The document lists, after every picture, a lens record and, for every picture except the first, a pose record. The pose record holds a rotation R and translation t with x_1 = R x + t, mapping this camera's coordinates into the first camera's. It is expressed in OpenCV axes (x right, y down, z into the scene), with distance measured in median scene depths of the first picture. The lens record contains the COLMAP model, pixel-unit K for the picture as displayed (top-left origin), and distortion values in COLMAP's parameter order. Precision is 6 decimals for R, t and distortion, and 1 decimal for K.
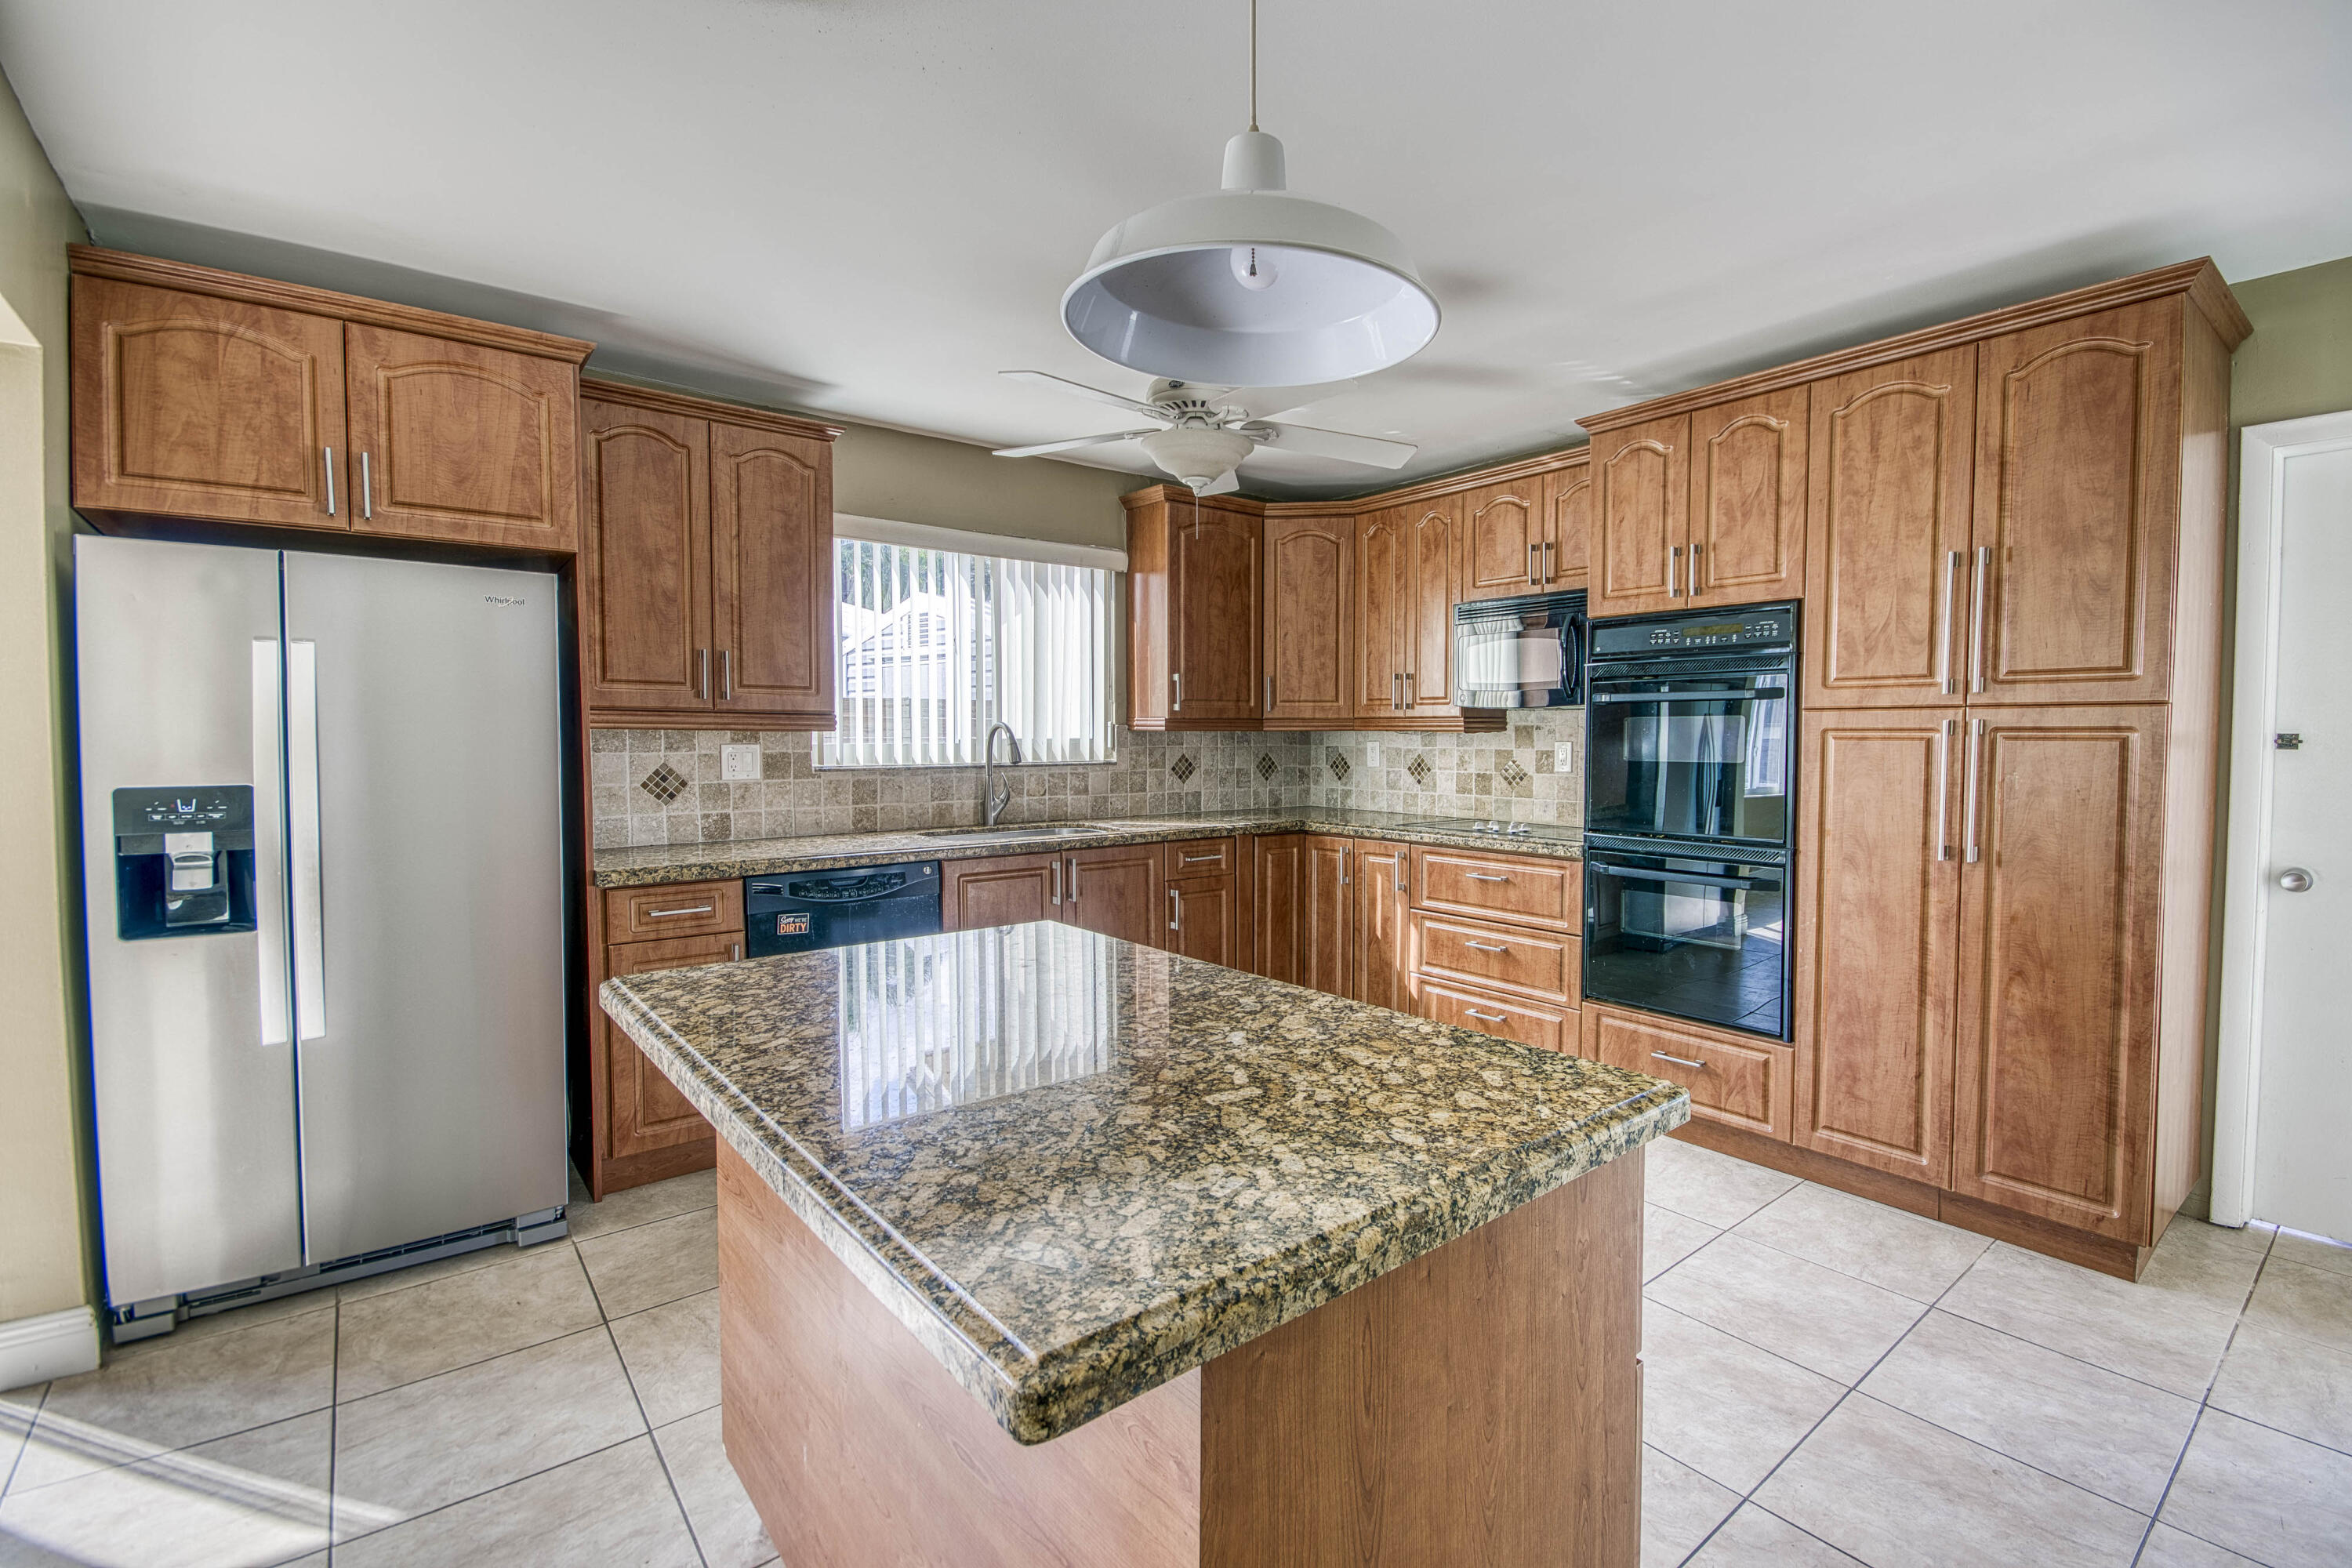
lens RADIAL K [[1042.1, 0, 1233.8], [0, 1042.1, 779.7], [0, 0, 1]] dist [0.005085, -0.009124]
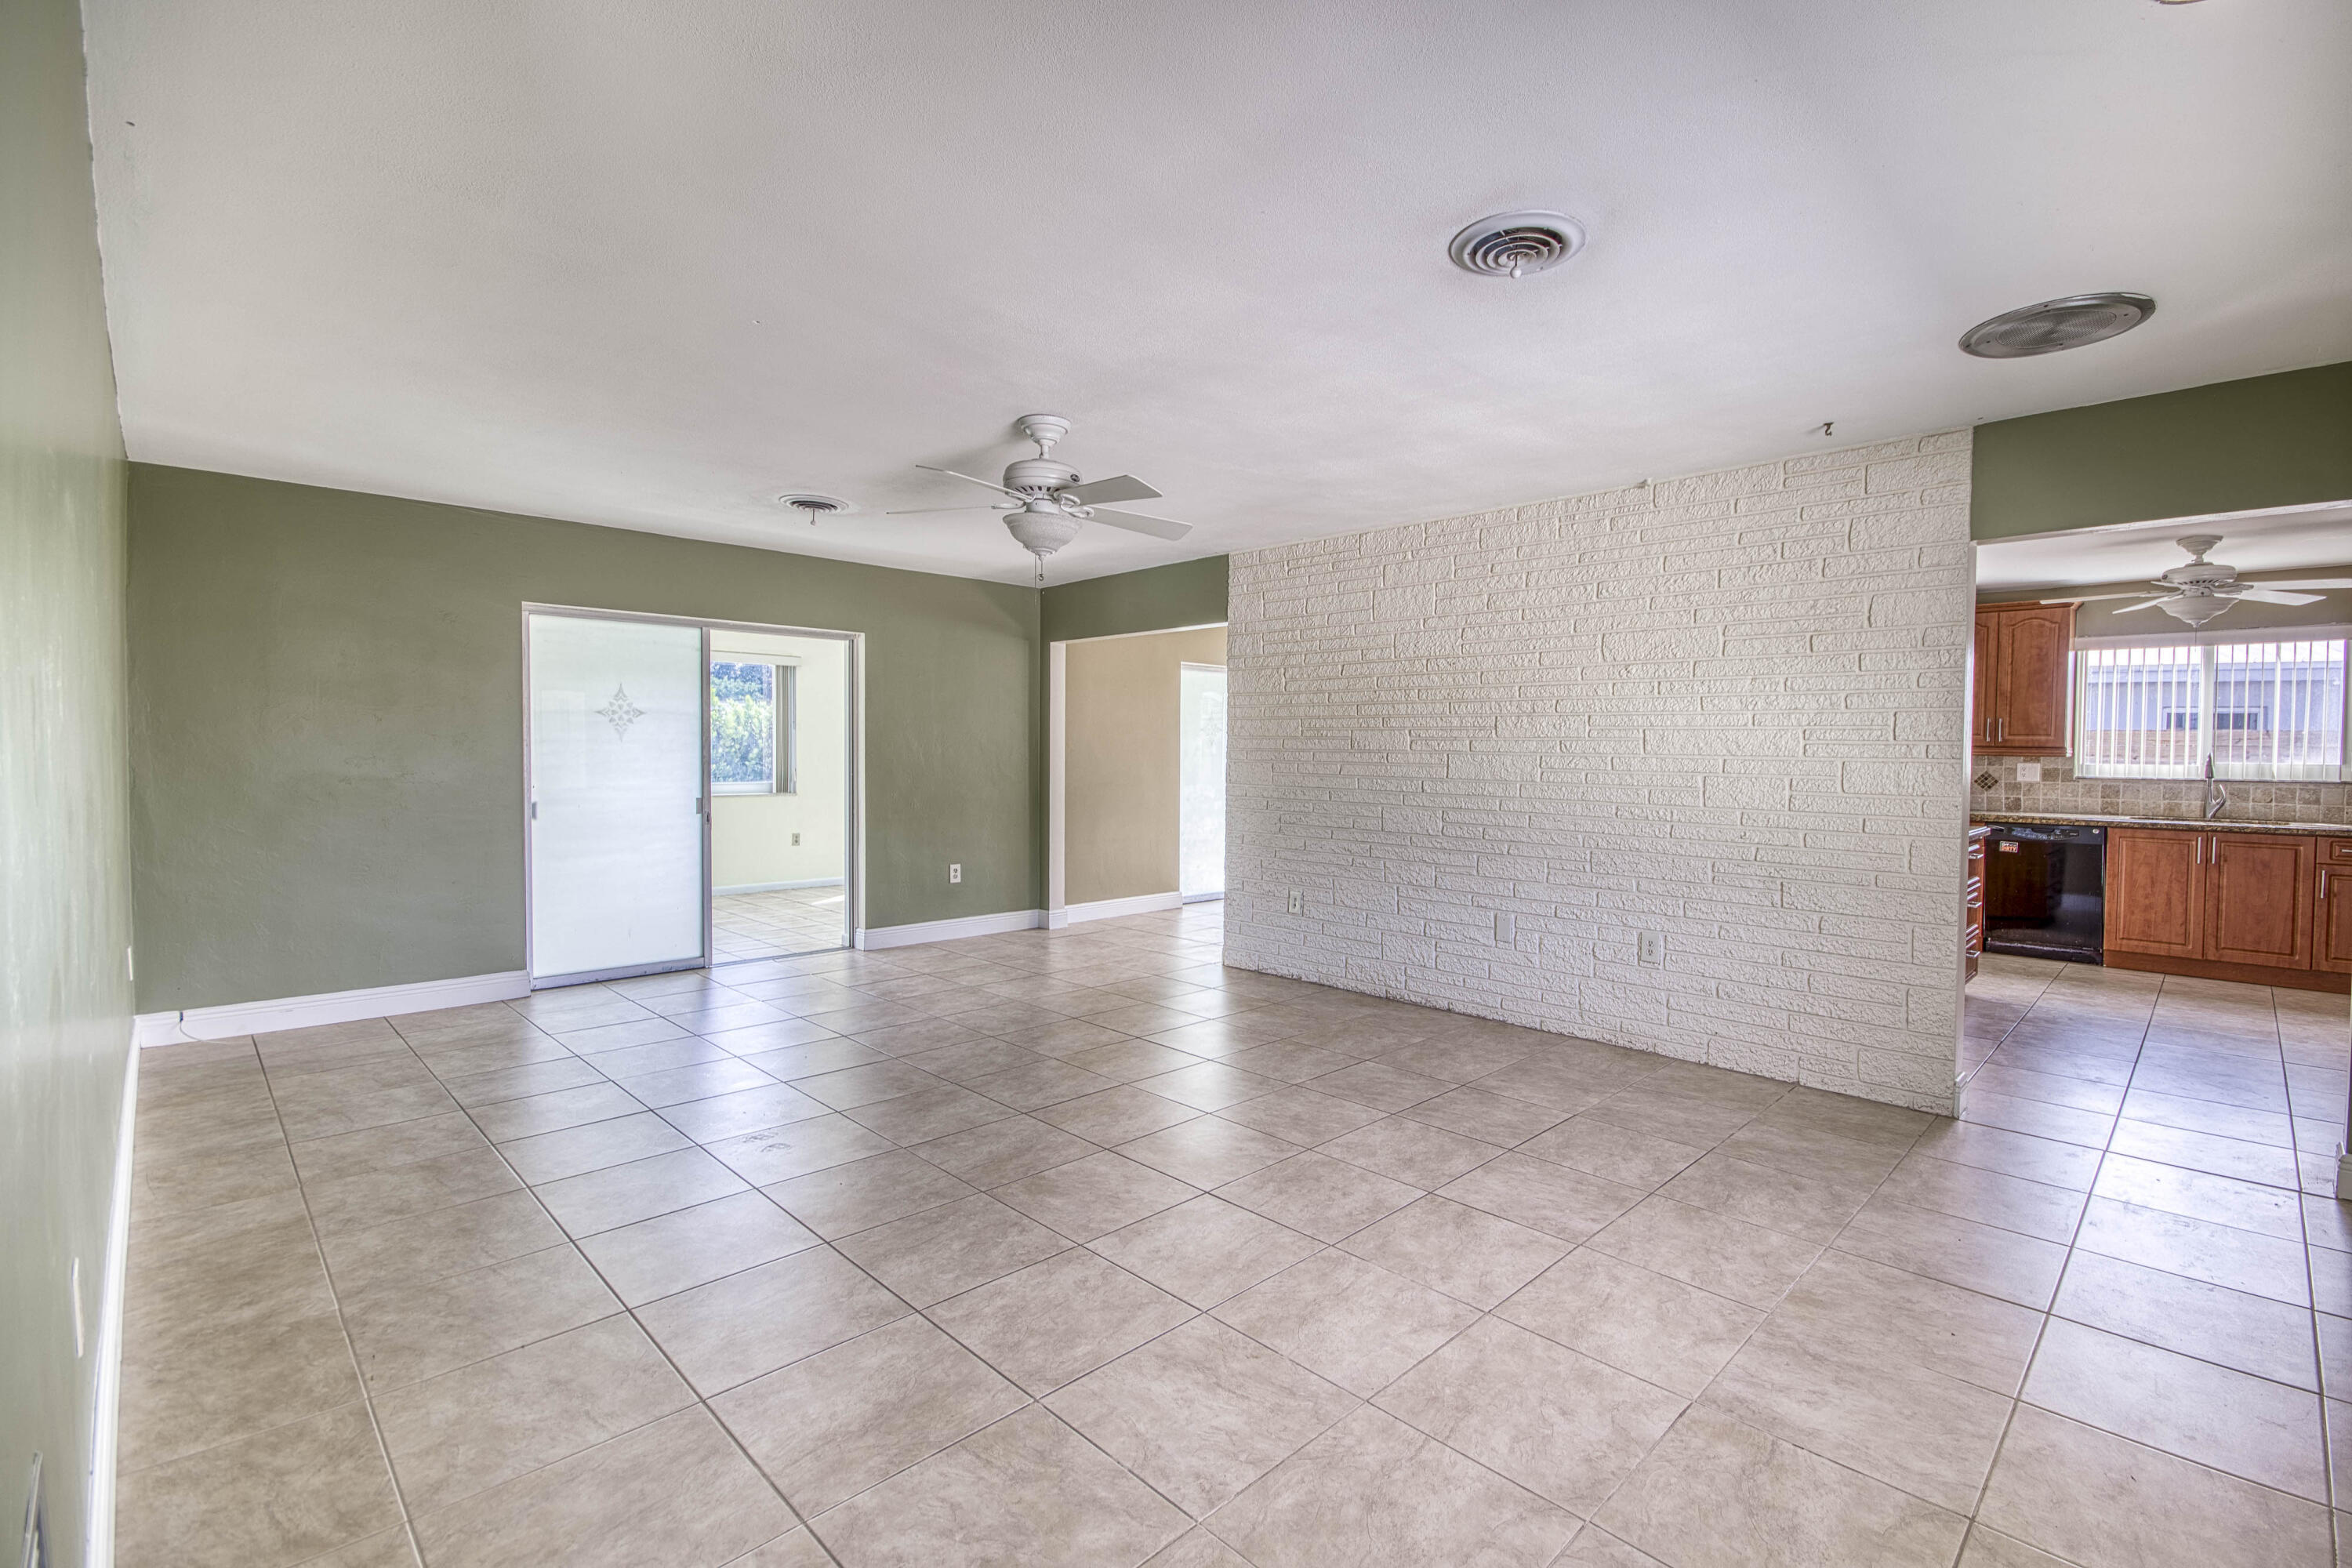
lens RADIAL K [[1042.1, 0, 1236.5], [0, 1042.1, 773.4], [0, 0, 1]] dist [0.005085, -0.009124]
pose [[0.109299, 0.021372, -0.993779, 1.379983], [-0.053373, 0.998453, 0.015603, 0.036040], [0.992575, 0.051336, 0.110270, -0.734367]]
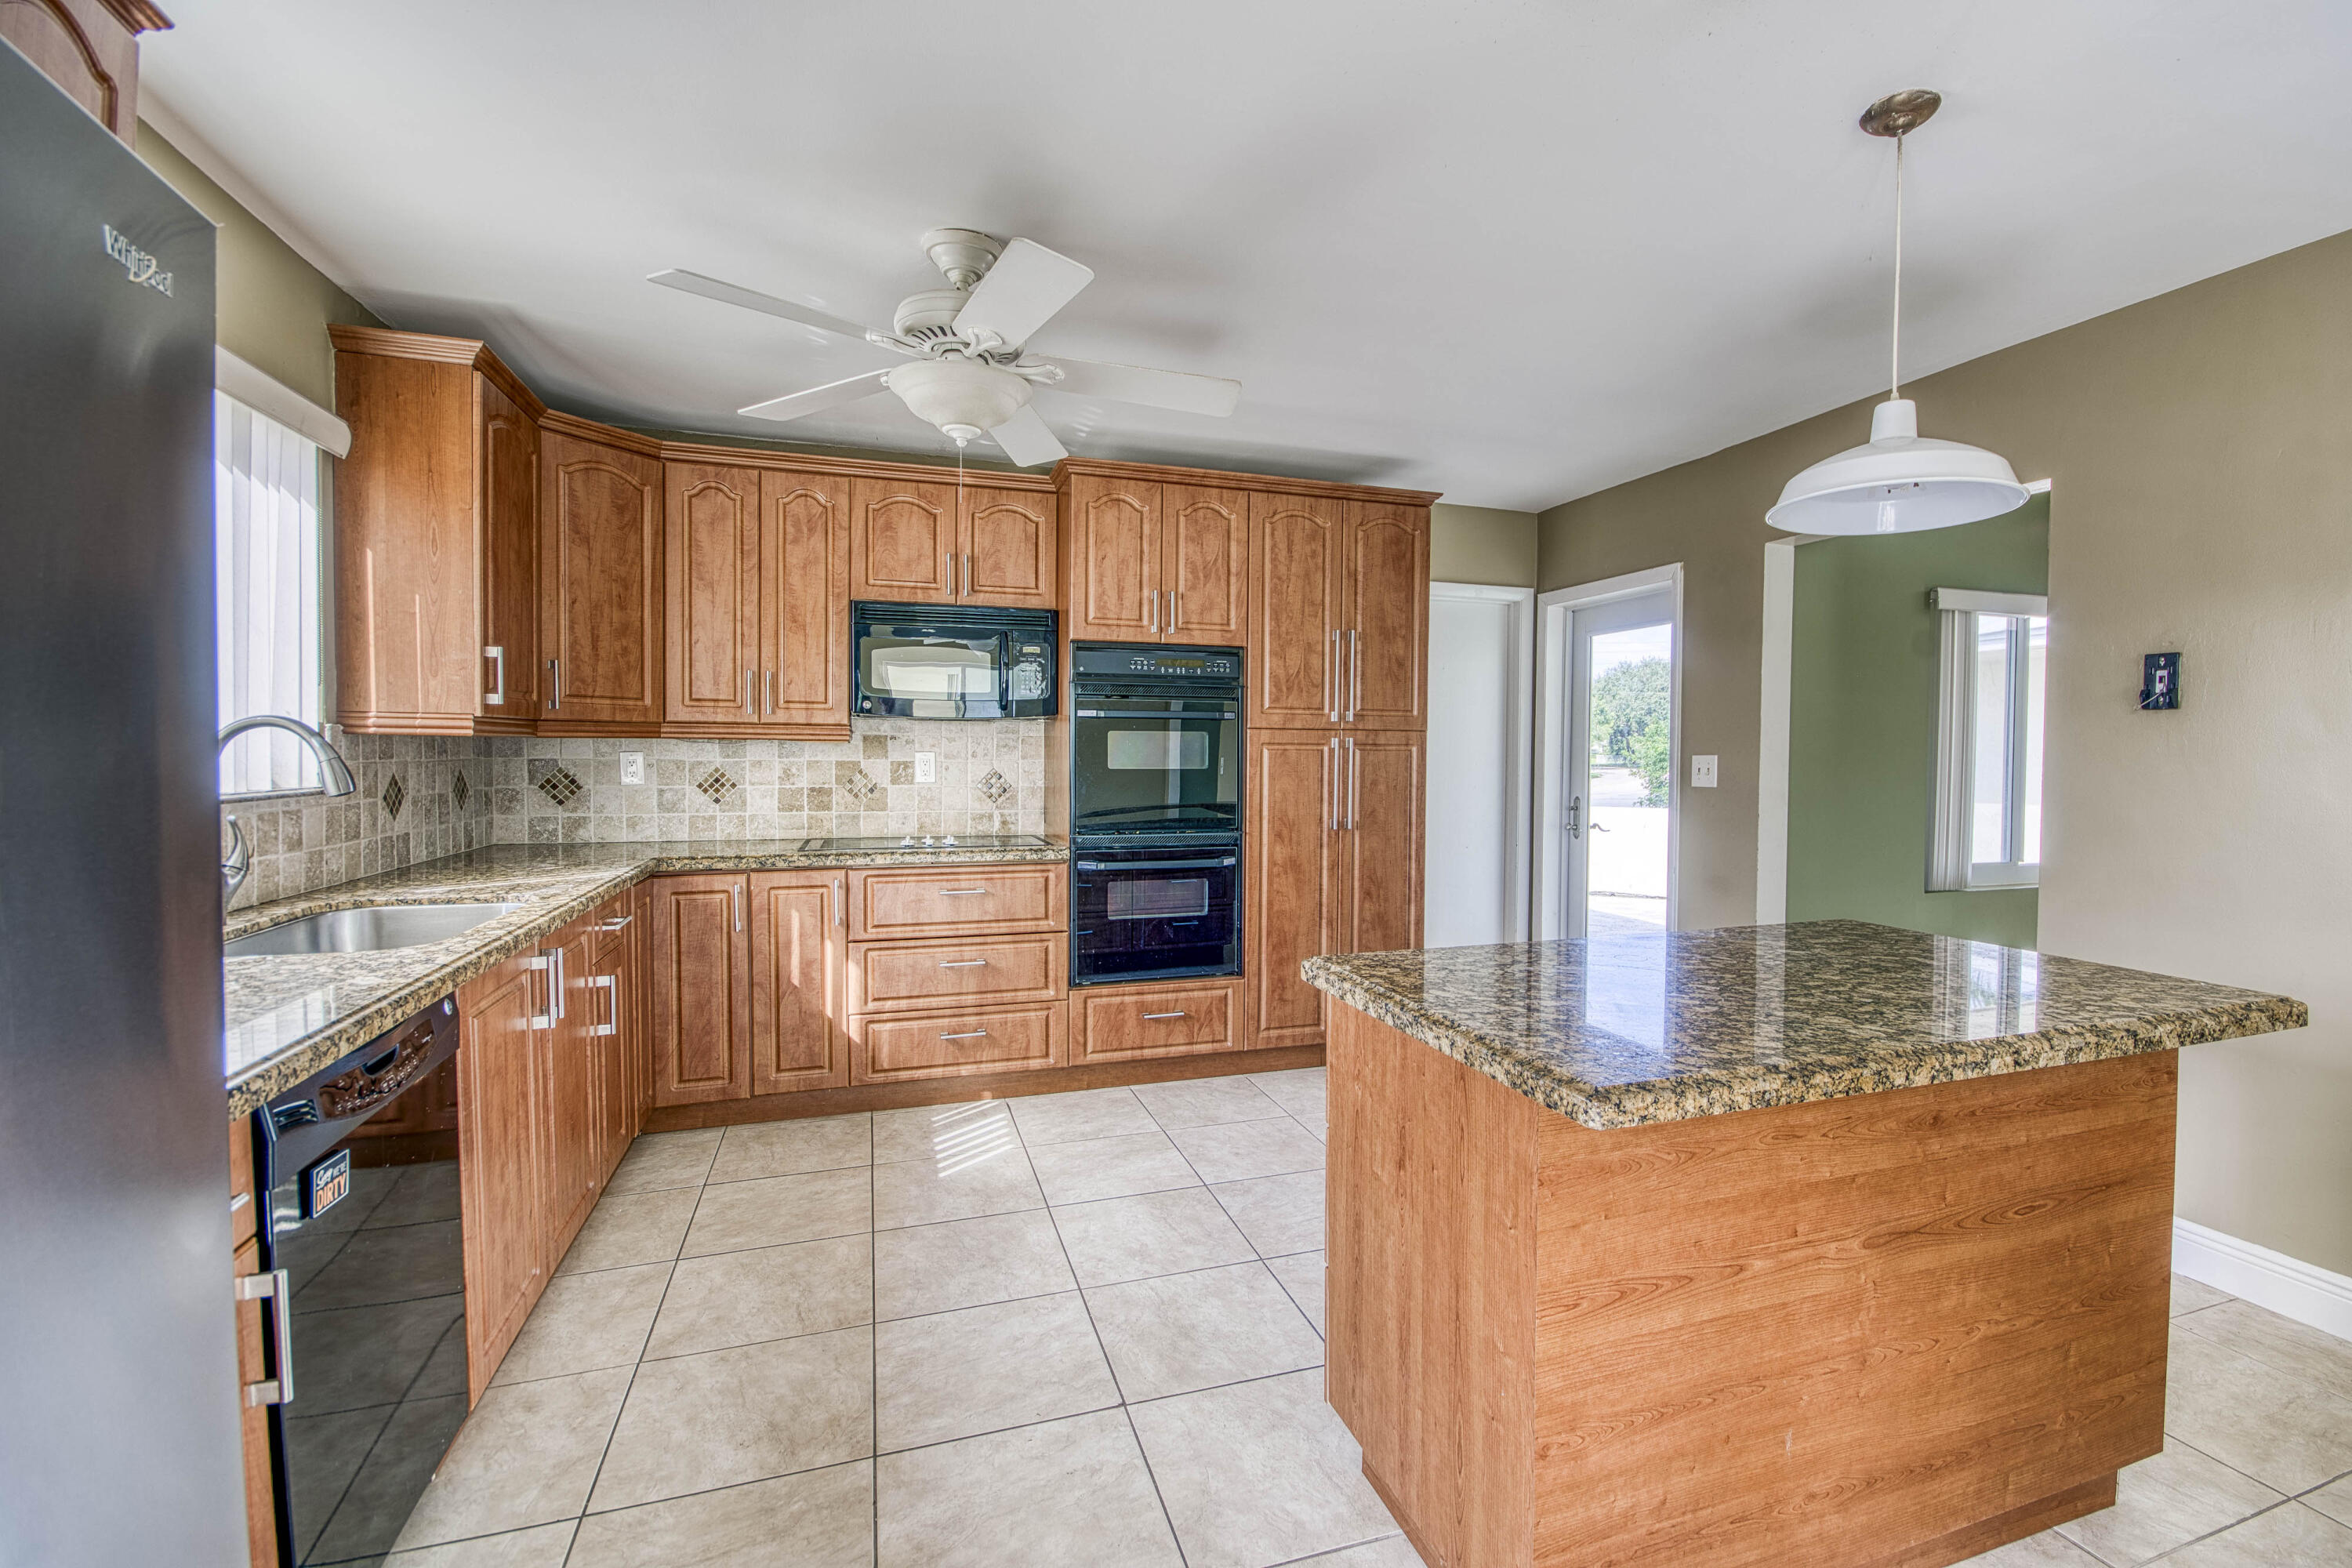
lens RADIAL K [[1042.1, 0, 1238.1], [0, 1042.1, 777.2], [0, 0, 1]] dist [0.005085, -0.009124]
pose [[0.348820, -0.023886, 0.936885, -0.627588], [0.034188, 0.999334, 0.012749, -0.018365], [-0.936566, 0.027583, 0.349404, 0.456324]]
